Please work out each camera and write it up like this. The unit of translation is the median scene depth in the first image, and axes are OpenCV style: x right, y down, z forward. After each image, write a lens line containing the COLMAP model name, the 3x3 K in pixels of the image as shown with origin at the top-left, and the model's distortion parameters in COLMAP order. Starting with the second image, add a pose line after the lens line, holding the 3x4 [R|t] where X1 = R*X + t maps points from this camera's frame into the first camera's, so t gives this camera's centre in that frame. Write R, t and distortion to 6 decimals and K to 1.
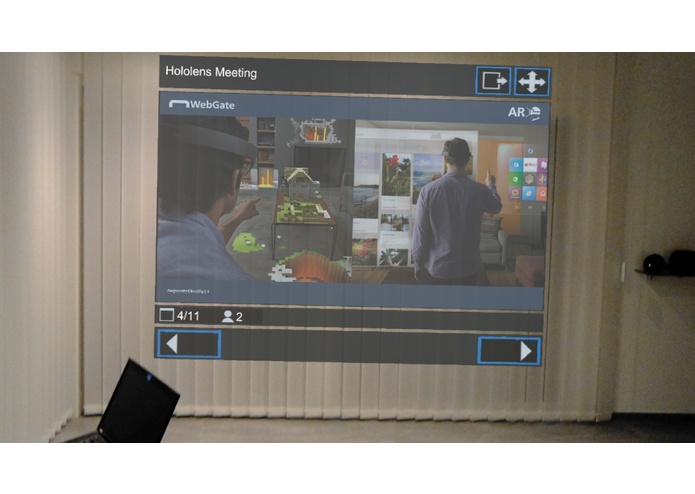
lens RADIAL K [[801.3, 0, 329.9], [0, 801.3, 247.8], [0, 0, 1]] dist [0.014895, 0.000000]
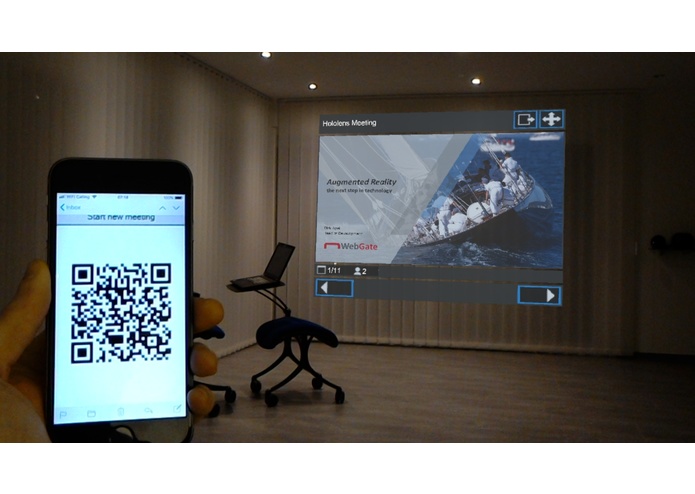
lens RADIAL K [[801.3, 0, 339.5], [0, 801.3, 226.1], [0, 0, 1]] dist [0.014895, 0.000000]
pose [[0.958443, -0.015063, -0.284885, 0.297229], [-0.015312, 0.994449, -0.104096, 0.163344], [0.284871, 0.104132, 0.952893, -0.557484]]
